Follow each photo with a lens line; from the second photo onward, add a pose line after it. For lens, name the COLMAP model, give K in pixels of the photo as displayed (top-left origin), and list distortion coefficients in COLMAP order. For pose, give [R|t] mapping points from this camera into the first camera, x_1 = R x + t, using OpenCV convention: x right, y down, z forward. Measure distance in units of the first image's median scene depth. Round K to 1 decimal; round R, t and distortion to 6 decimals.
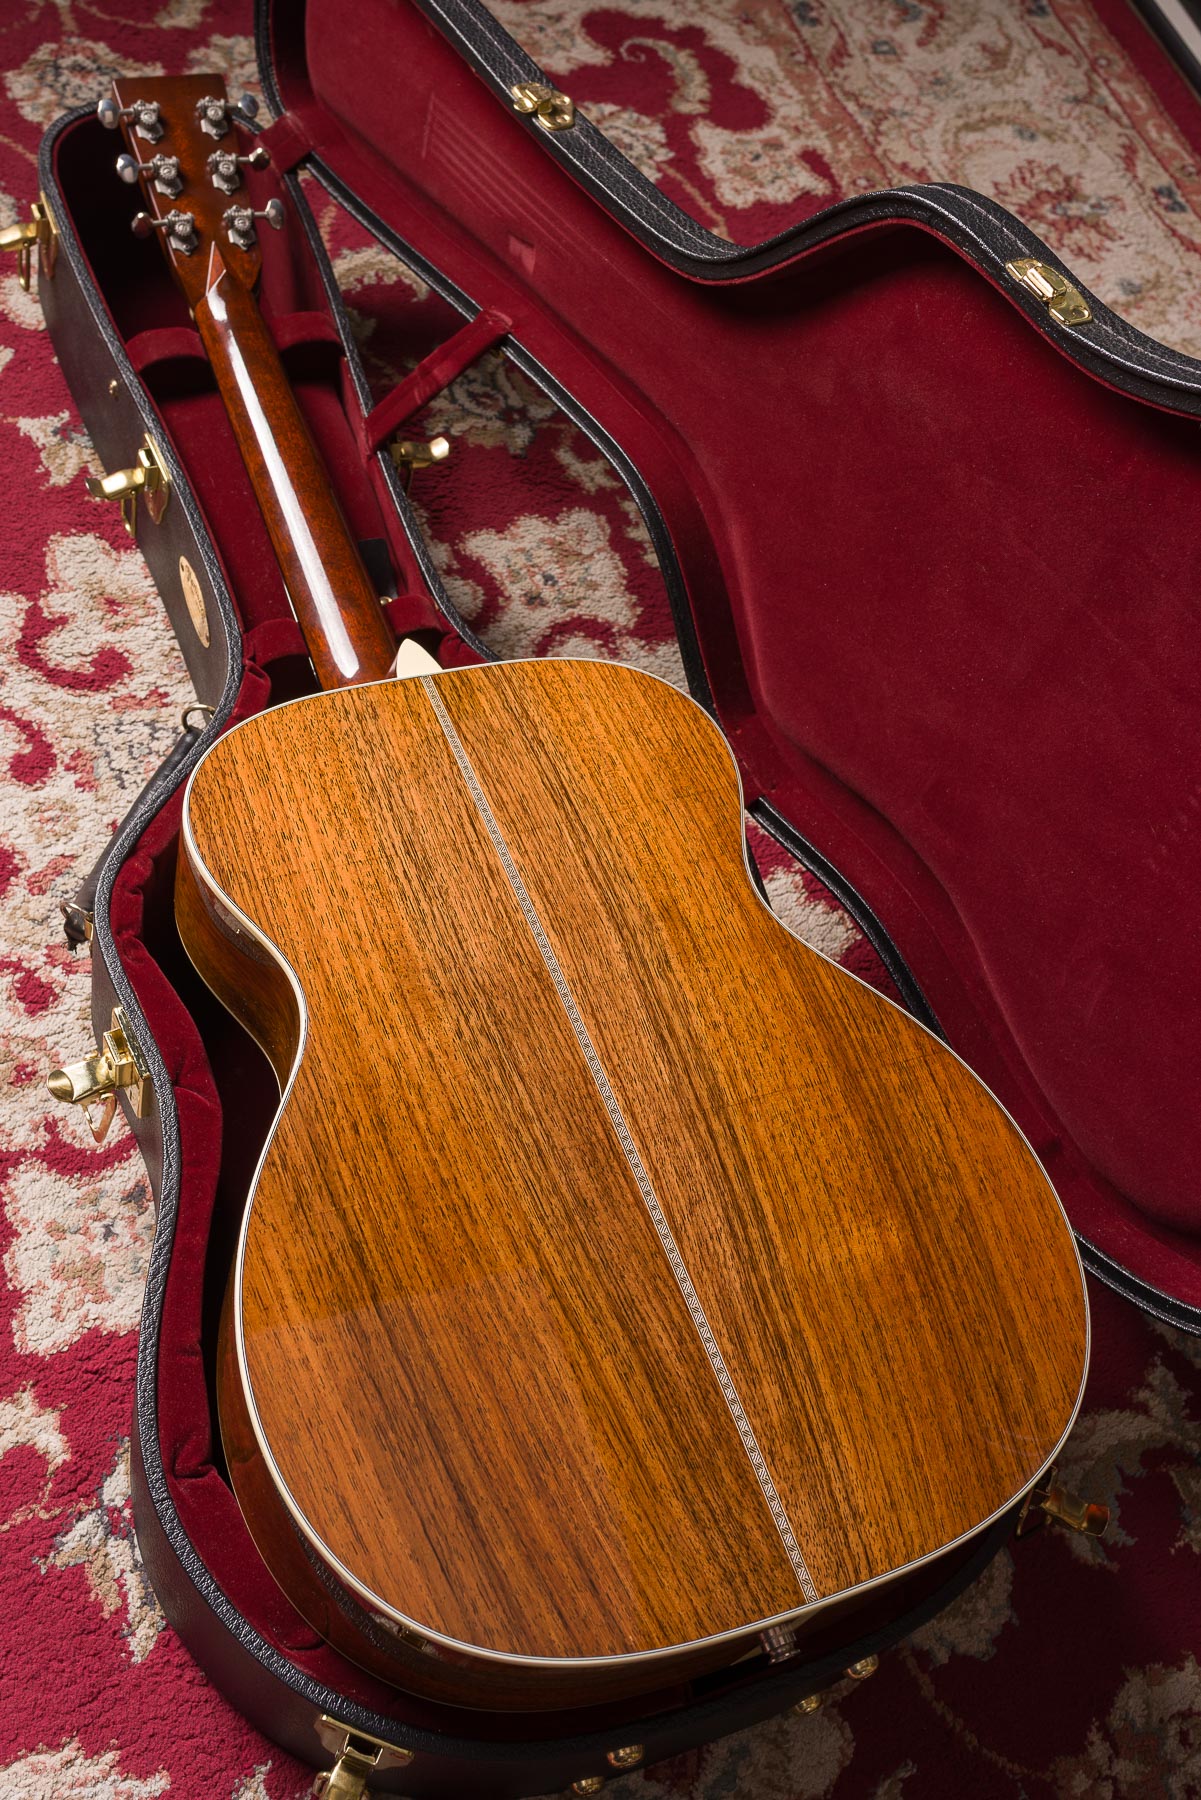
lens RADIAL K [[2007.4, 0, 545.0], [0, 2007.4, 835.0], [0, 0, 1]] dist [0.001565, -0.004163]
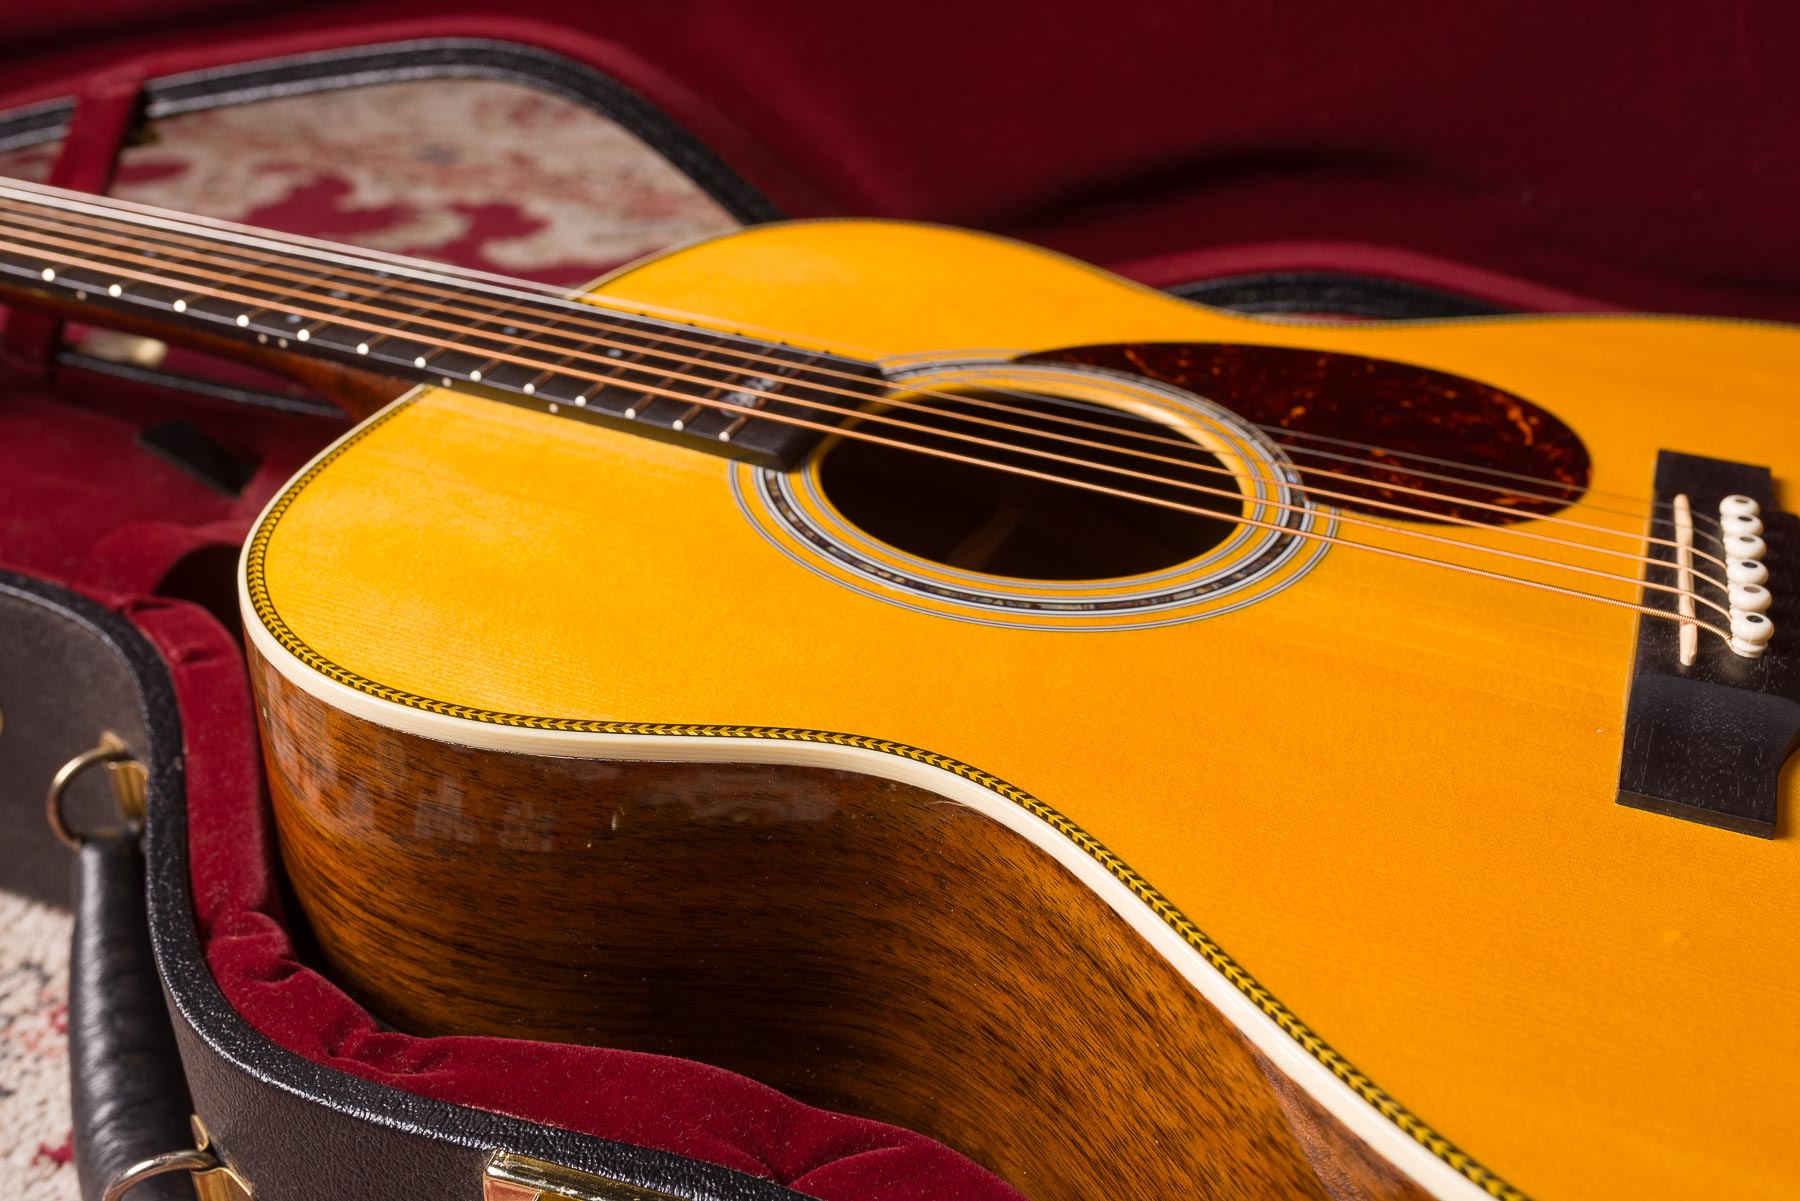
lens RADIAL K [[1791.1, 0, 901.7], [0, 1791.1, 598.6], [0, 0, 1]] dist [0.003164, -0.002198]
pose [[0.669517, -0.527518, 0.522945, -0.242888], [0.681058, 0.716971, -0.148705, 0.097230], [-0.296492, 0.455716, 0.839294, 0.598141]]
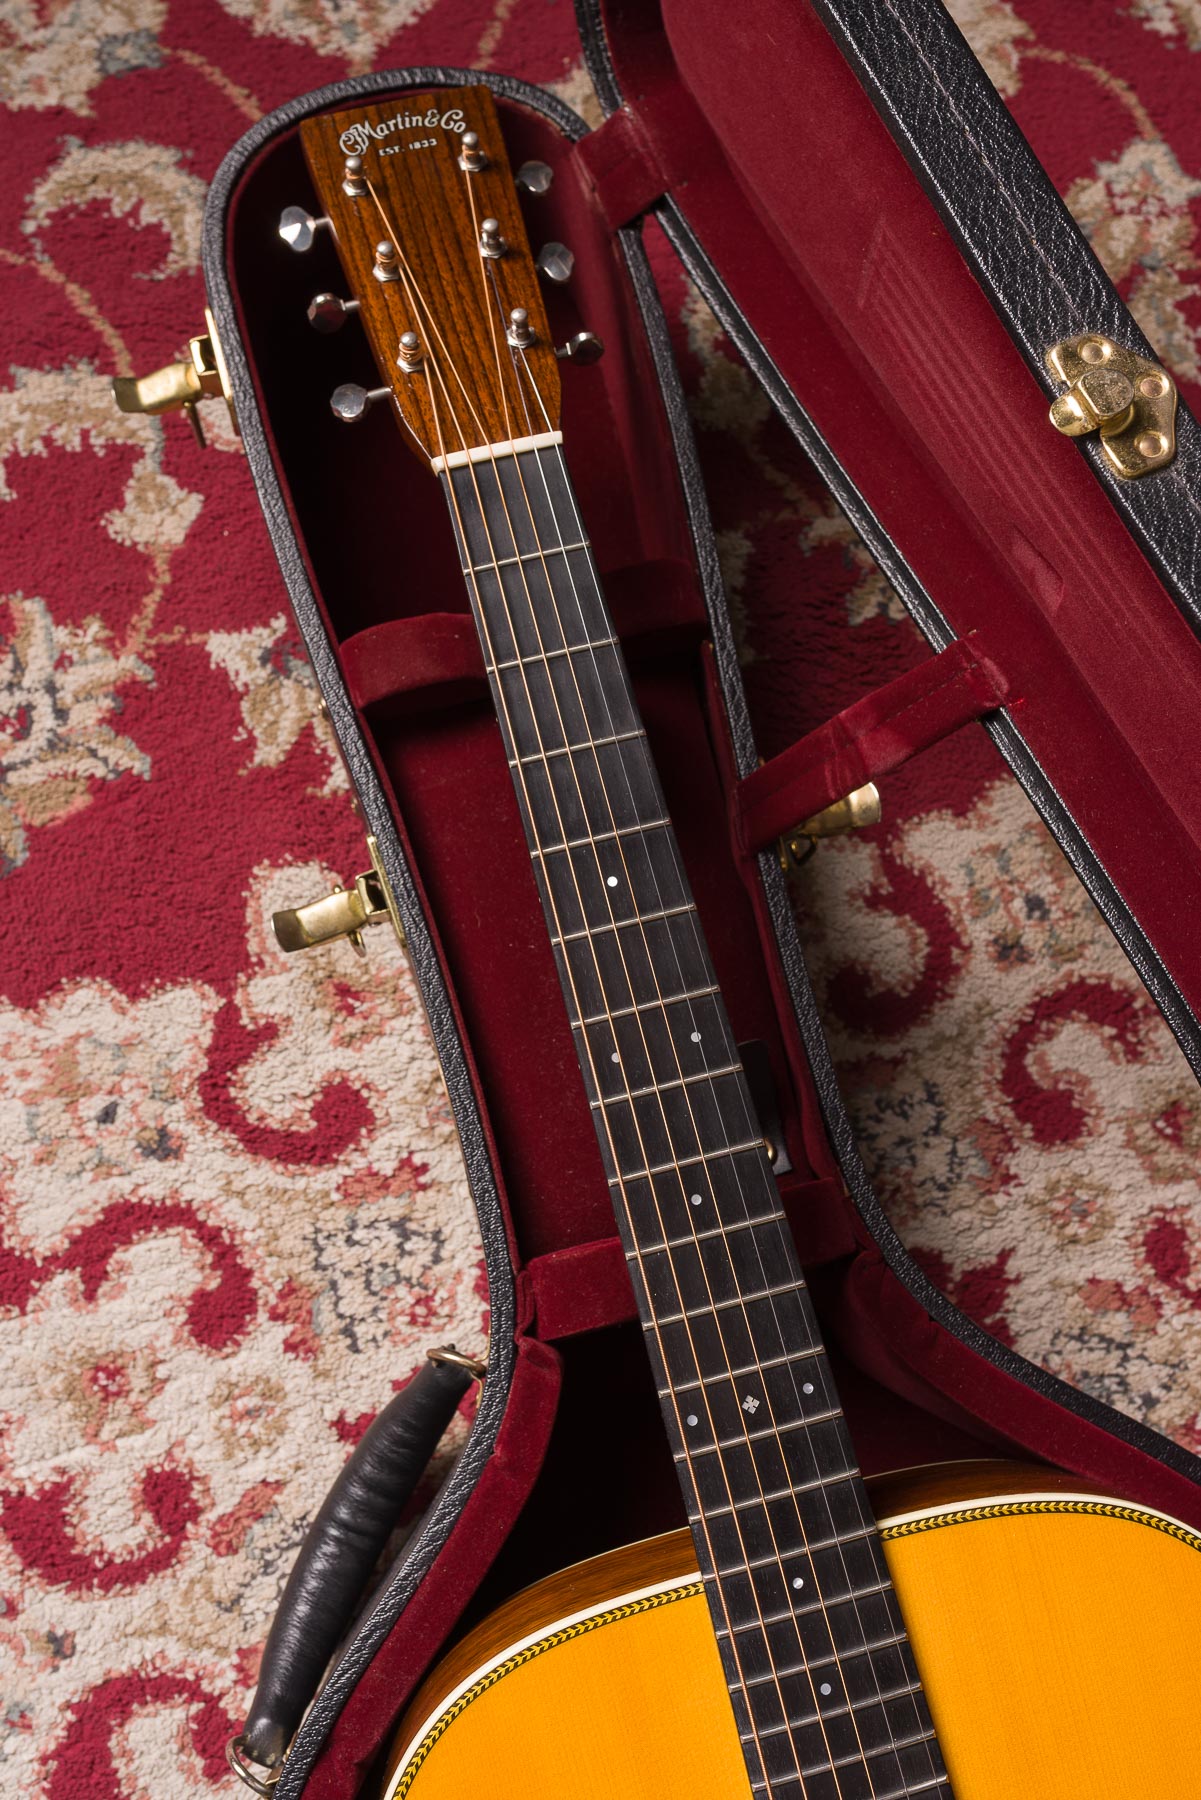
lens RADIAL K [[1902.1, 0, 601.3], [0, 1902.1, 822.3], [0, 0, 1]] dist [0.004826, -0.011658]
pose [[0.983003, 0.060007, -0.173504, -0.035853], [-0.000617, 0.946148, 0.323735, -0.415256], [0.183587, -0.318126, 0.930103, 0.524726]]
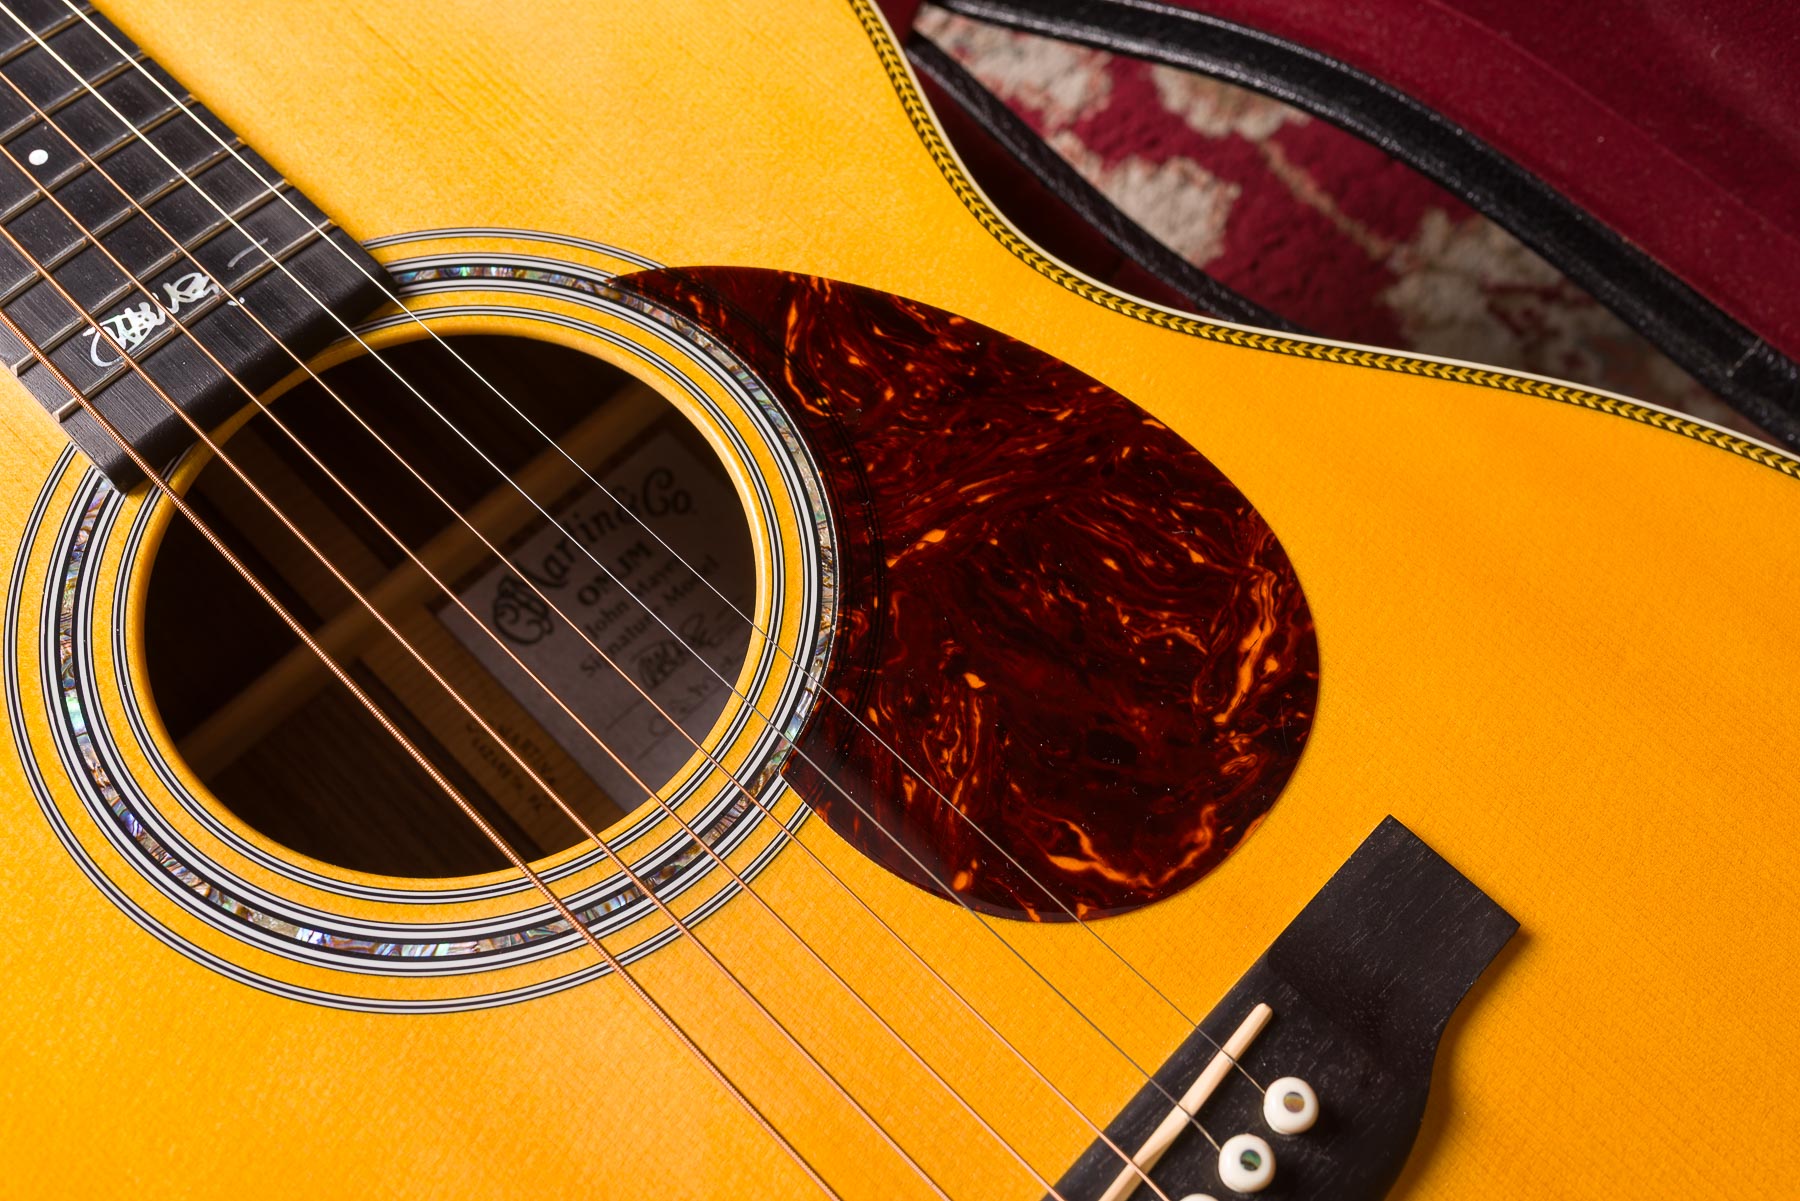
lens RADIAL K [[1804.7, 0, 902.0], [0, 1804.7, 599.9], [0, 0, 1]] dist [0.000085, 0.008456]
pose [[0.889595, -0.455664, 0.031488, 0.028332], [0.443620, 0.878377, 0.177916, 0.026889], [-0.108729, -0.144305, 0.983542, 0.623078]]
